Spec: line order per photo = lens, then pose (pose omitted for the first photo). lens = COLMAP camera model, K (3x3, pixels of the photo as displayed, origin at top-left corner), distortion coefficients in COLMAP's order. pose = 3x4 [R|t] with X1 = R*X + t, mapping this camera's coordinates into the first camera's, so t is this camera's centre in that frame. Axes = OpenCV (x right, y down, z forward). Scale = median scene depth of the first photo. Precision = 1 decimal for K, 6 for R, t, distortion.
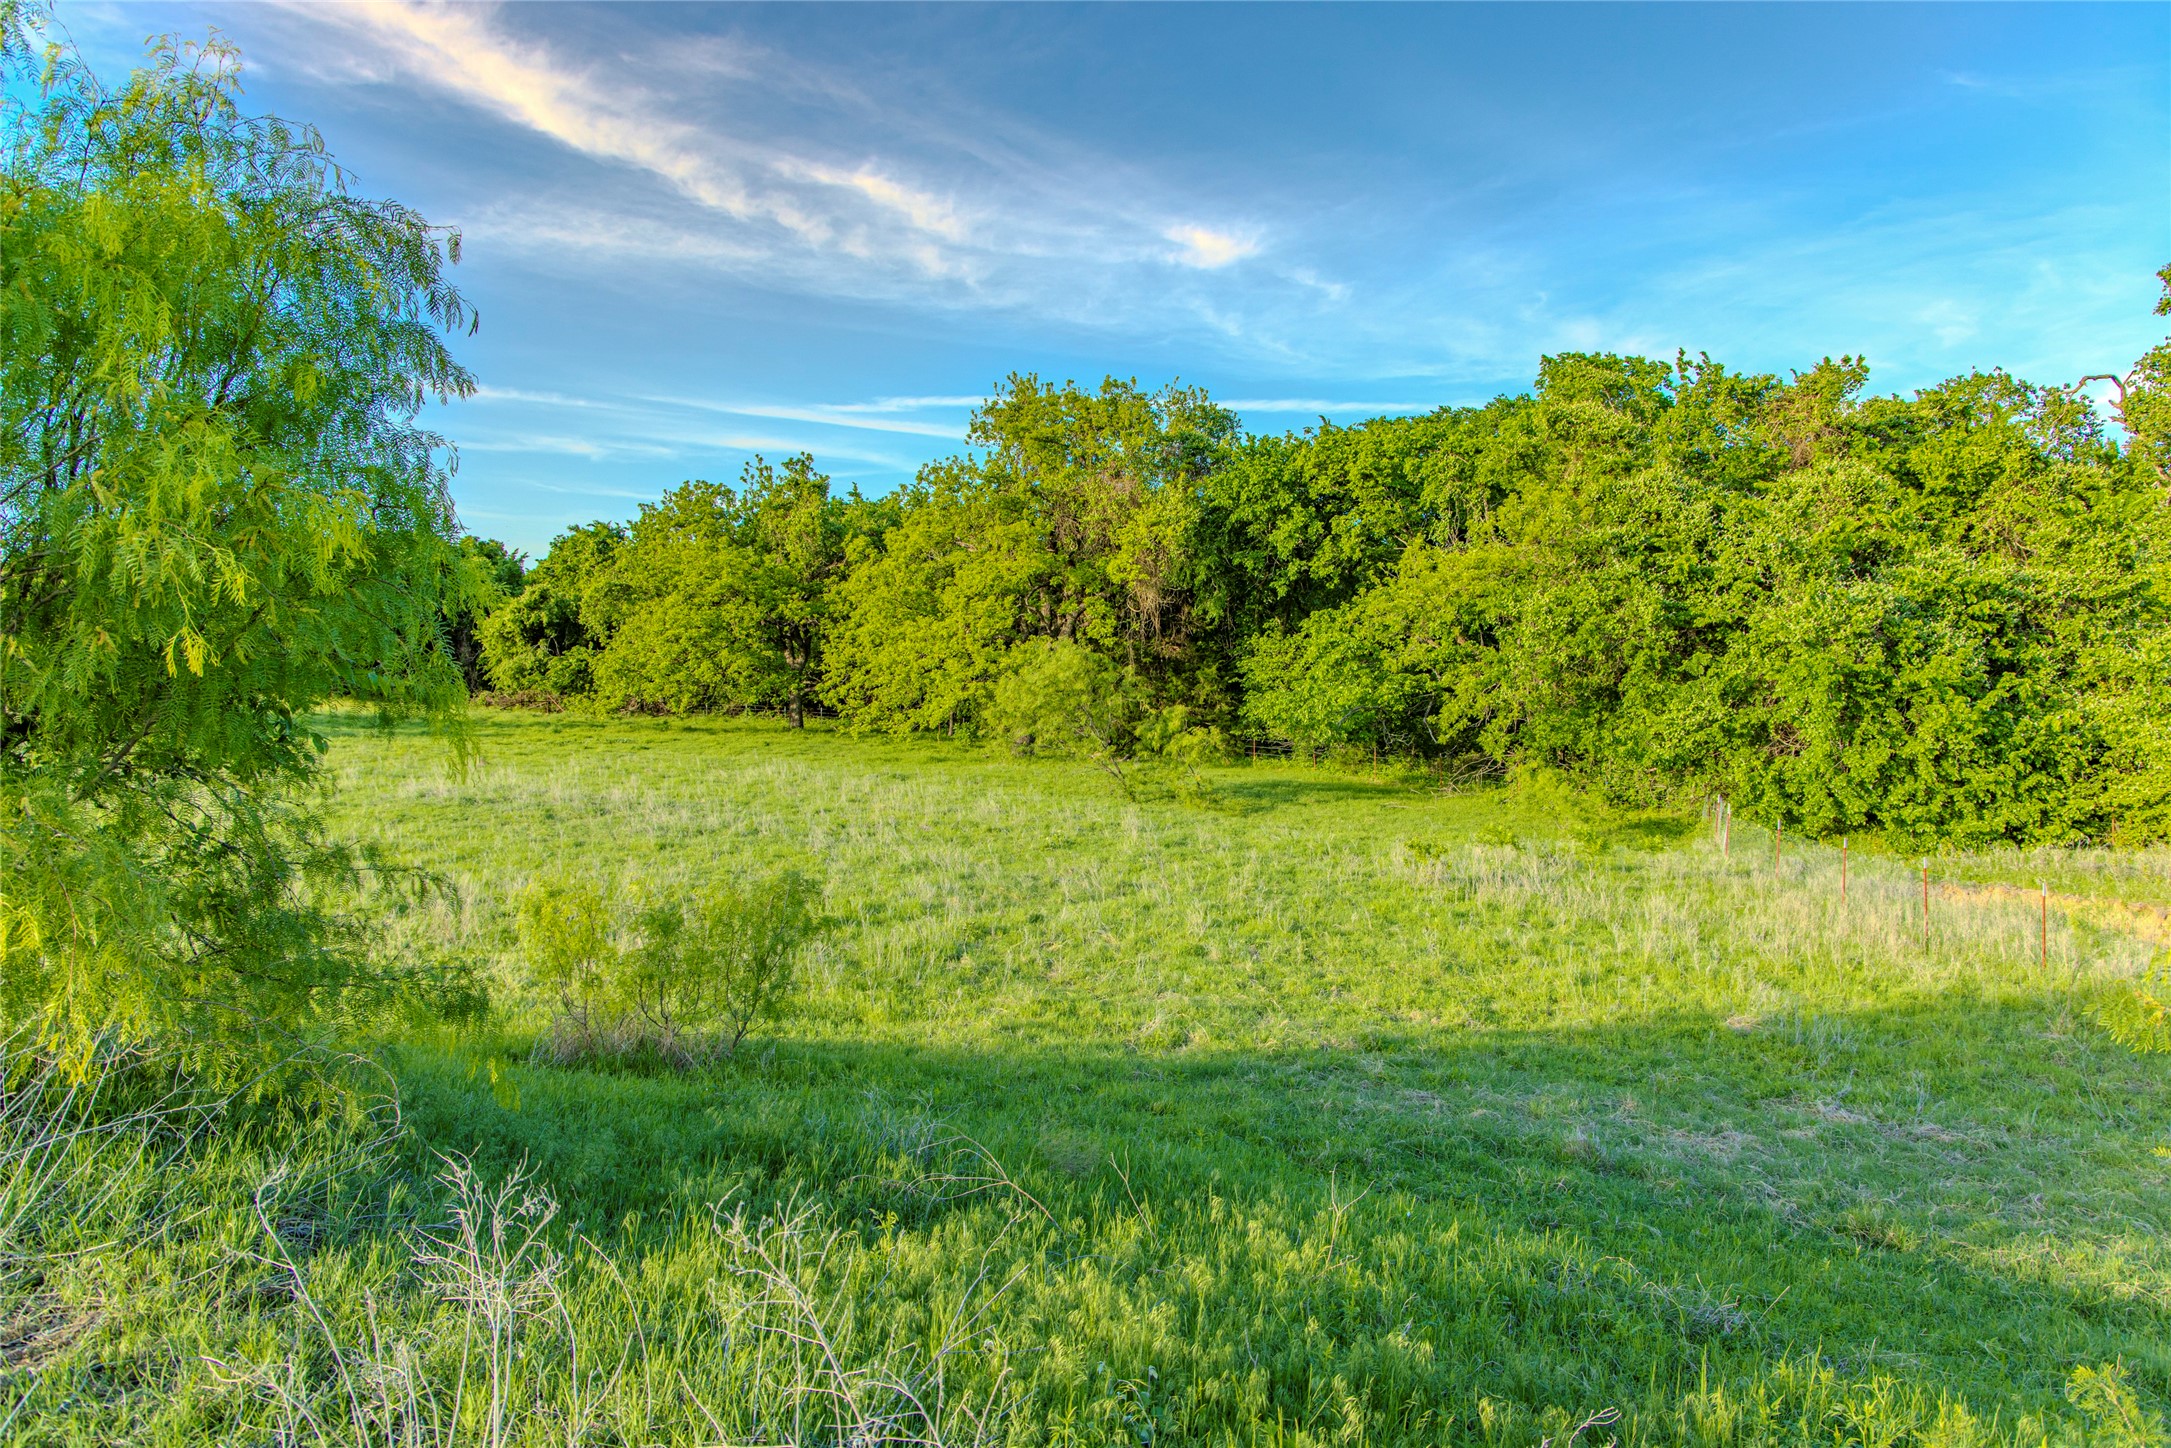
lens RADIAL K [[1521.1, 0, 1104.2], [0, 1521.1, 715.0], [0, 0, 1]] dist [0.038821, -0.009103]
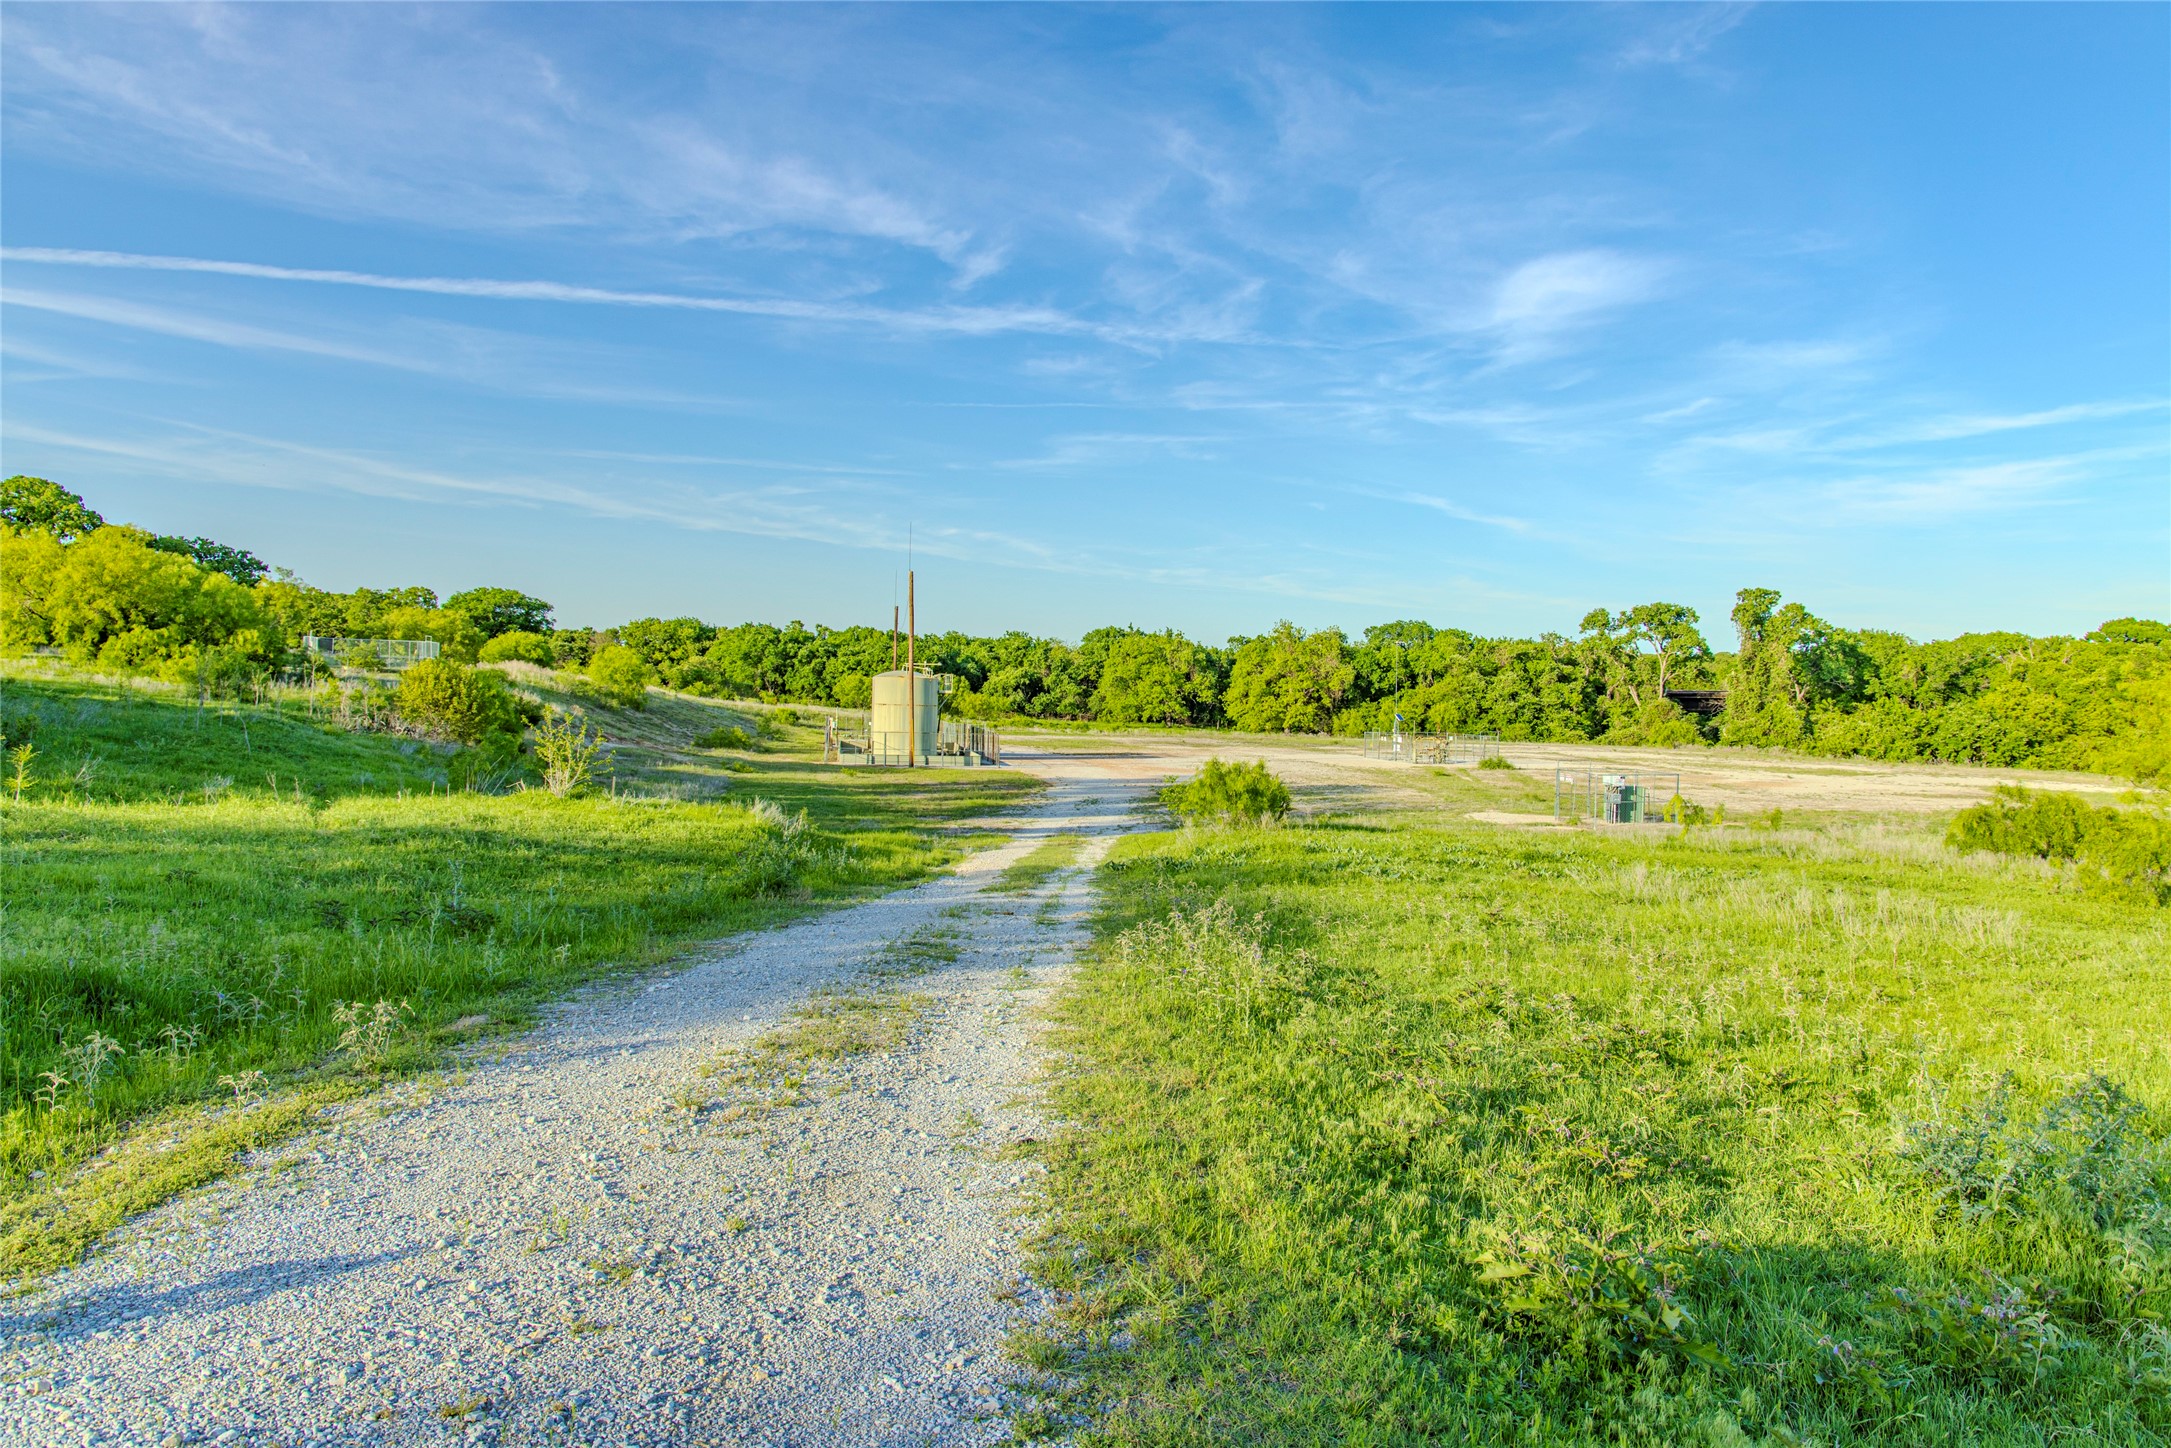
lens RADIAL K [[1521.1, 0, 1079.6], [0, 1521.1, 701.3], [0, 0, 1]] dist [0.038821, -0.009103]
pose [[0.988842, 0.006860, 0.148808, -1.054034], [-0.005816, 0.999955, -0.007450, -0.022619], [-0.148852, 0.006502, 0.988838, -2.374156]]
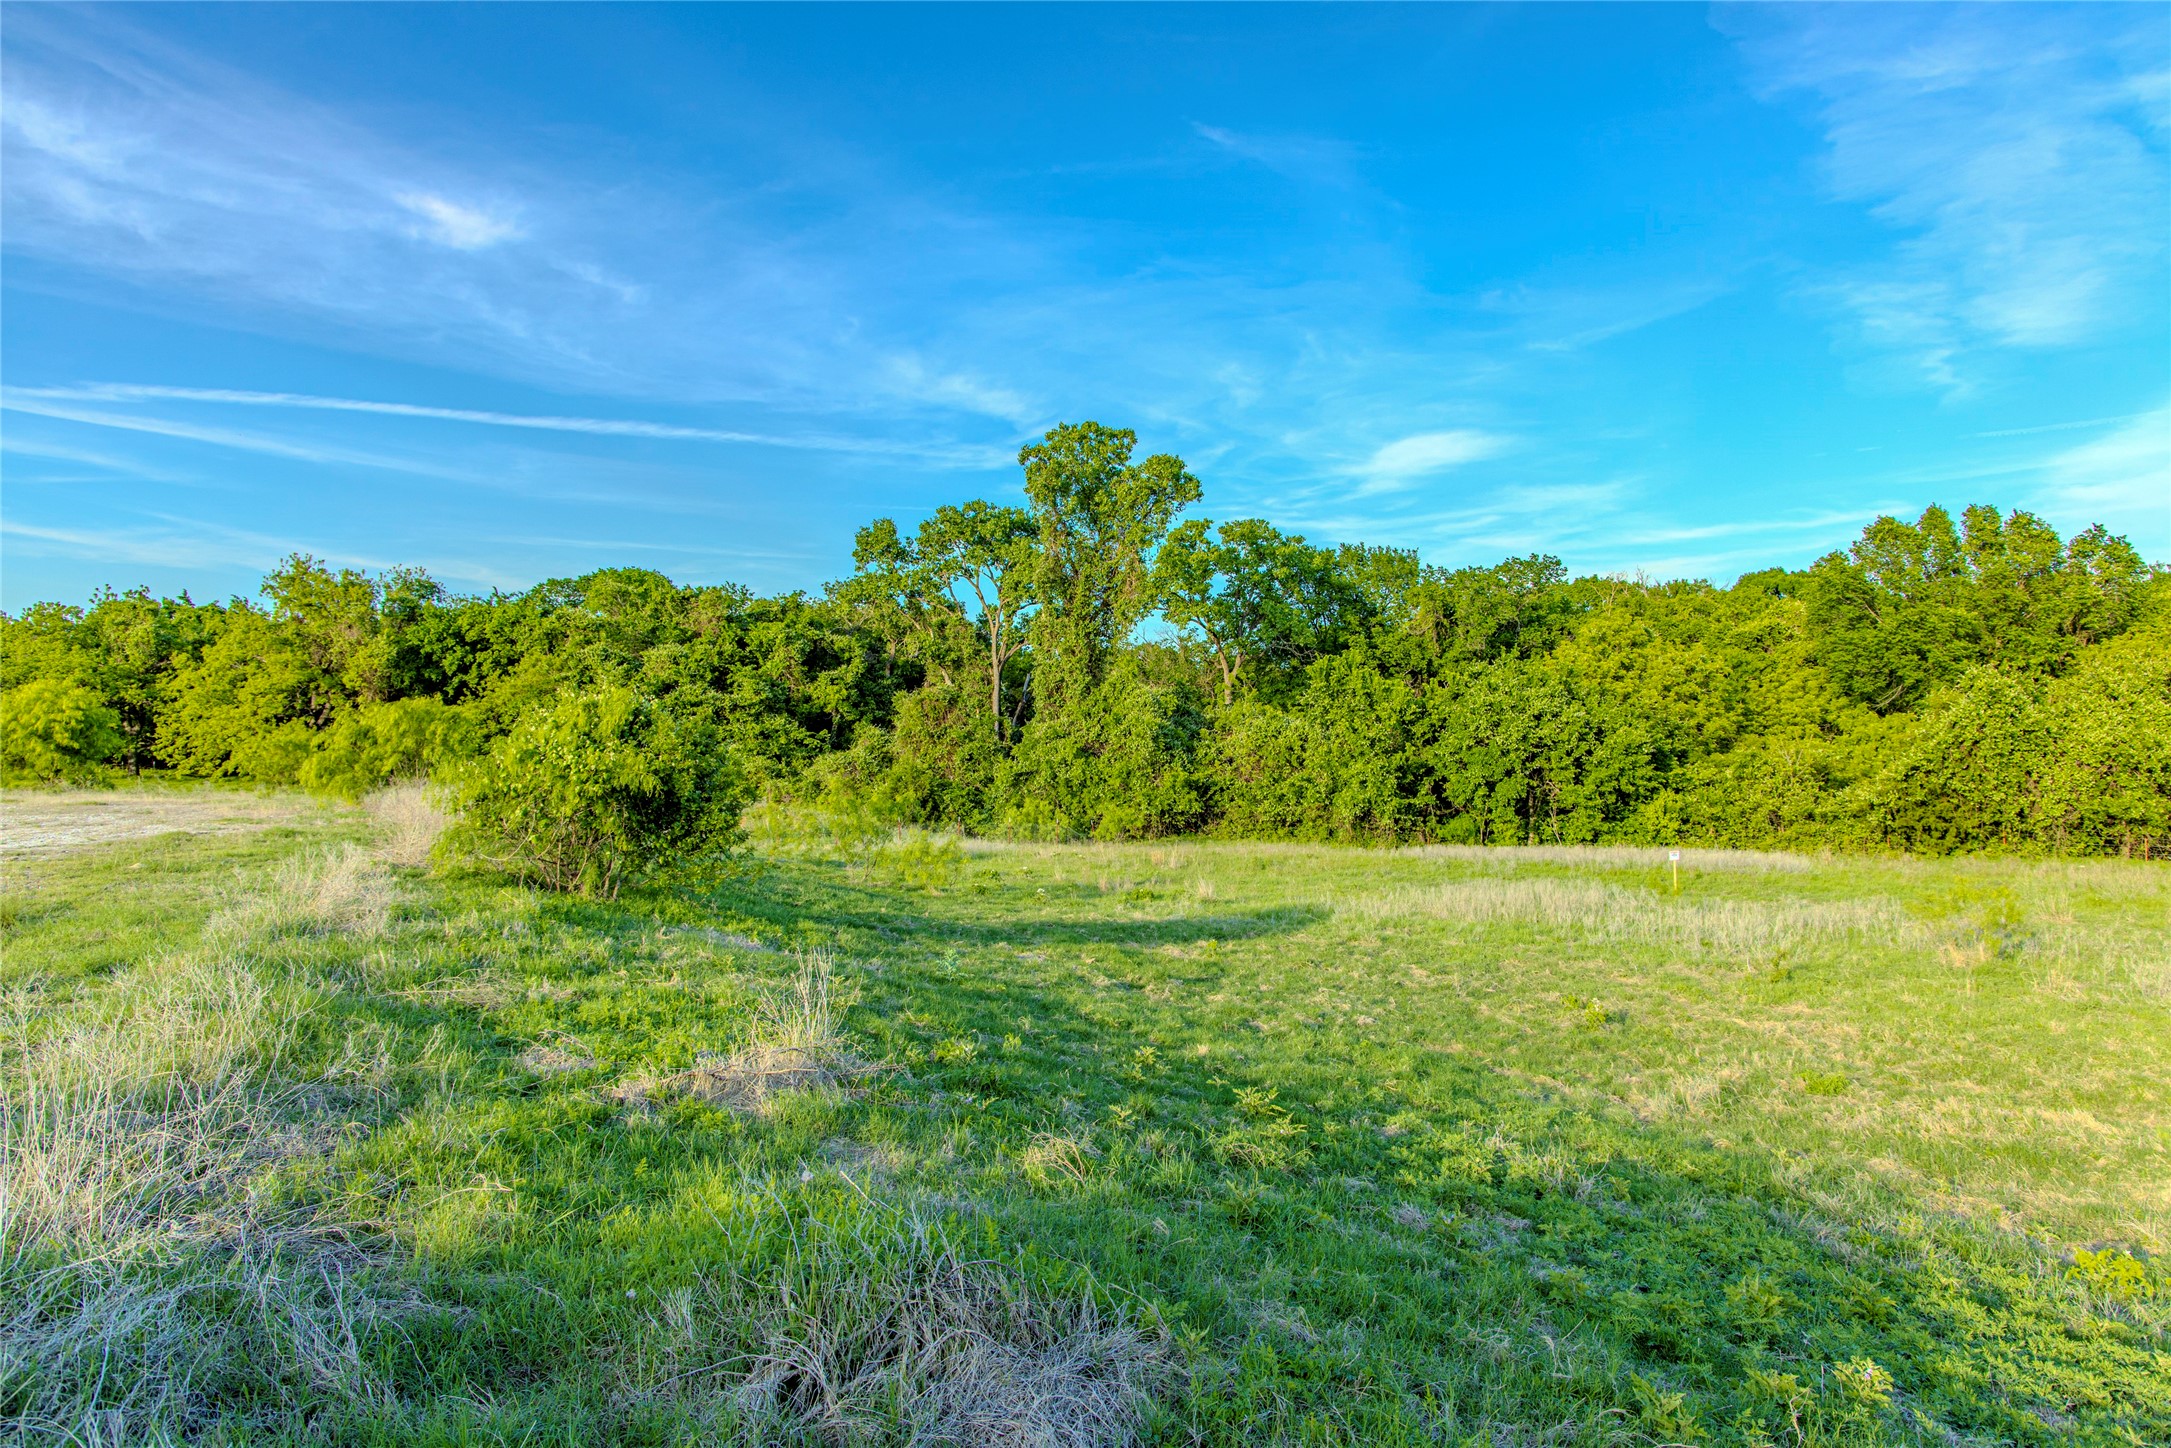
lens RADIAL K [[1521.1, 0, 1099.2], [0, 1521.1, 710.4], [0, 0, 1]] dist [0.038821, -0.009103]
pose [[0.933419, -0.005111, 0.358752, 0.166943], [0.017660, 0.999341, -0.031712, 0.011883], [-0.358354, 0.035936, 0.932894, -0.906121]]
